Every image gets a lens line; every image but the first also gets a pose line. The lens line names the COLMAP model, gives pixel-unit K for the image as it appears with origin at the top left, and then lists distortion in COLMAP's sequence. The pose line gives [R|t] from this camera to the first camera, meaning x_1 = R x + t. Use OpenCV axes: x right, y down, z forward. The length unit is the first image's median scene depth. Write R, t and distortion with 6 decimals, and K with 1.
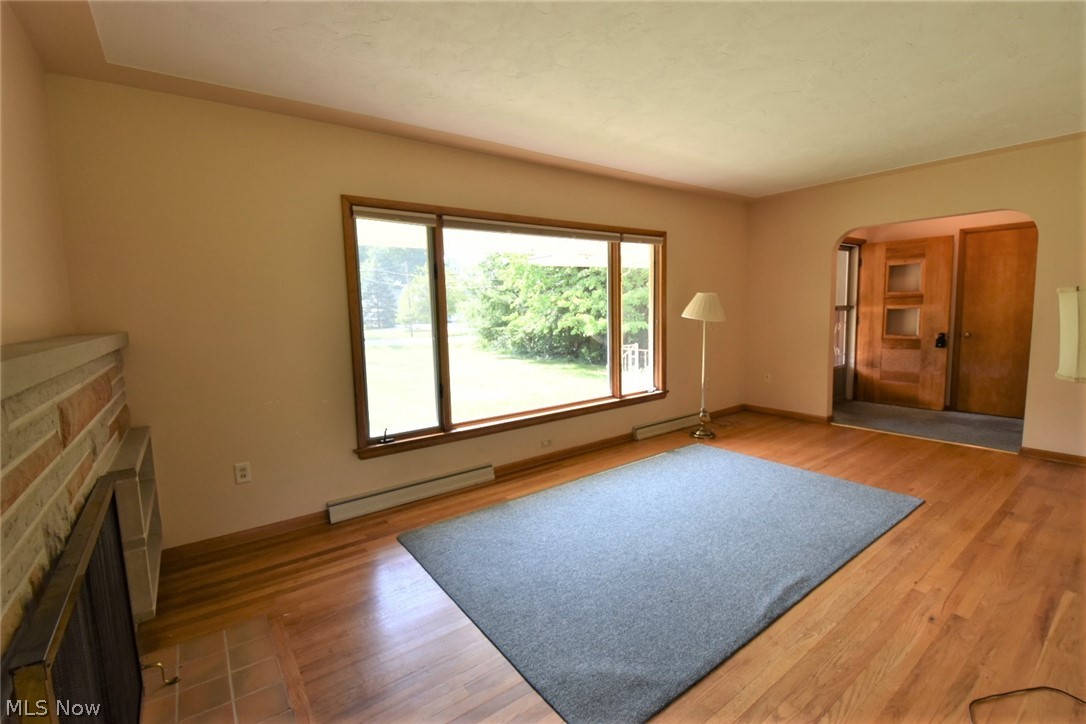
lens RADIAL K [[476.6, 0, 542.5], [0, 476.6, 361.7], [0, 0, 1]] dist [0.000100, 0.000075]
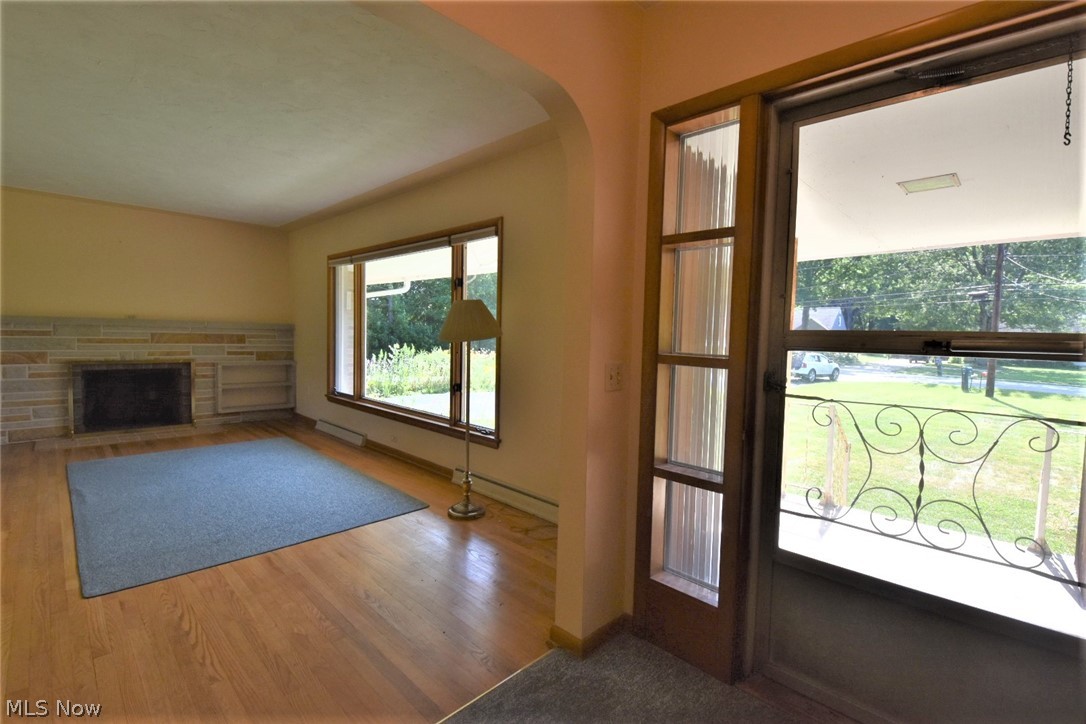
lens RADIAL K [[500.3, 0, 543.4], [0, 500.3, 357.2], [0, 0, 1]] dist [-0.001953, -0.000407]
pose [[0.140365, 0.072710, -0.987426, 1.399326], [-0.145666, 0.987964, 0.052042, -0.151429], [0.979326, 0.136529, 0.149267, 1.330325]]
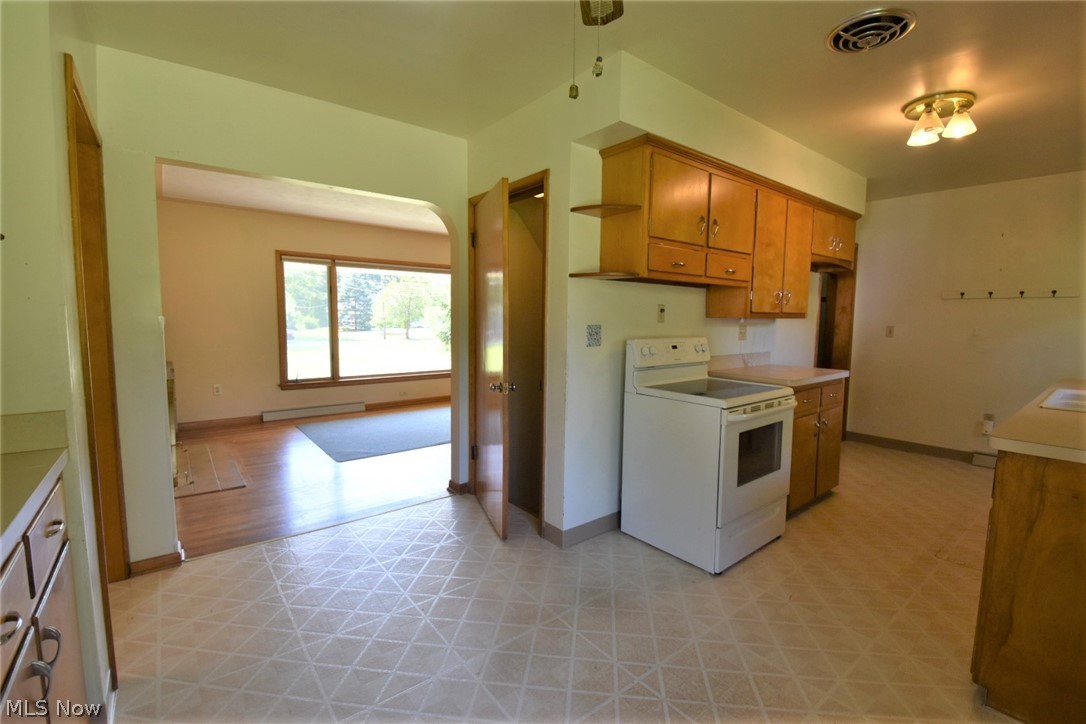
lens RADIAL K [[476.6, 0, 543.7], [0, 476.6, 363.3], [0, 0, 1]] dist [0.000100, 0.000075]
pose [[0.998900, 0.027413, 0.038054, 0.507929], [-0.026866, 0.999529, -0.014805, 0.088546], [-0.038442, 0.013767, 0.999166, -0.809702]]
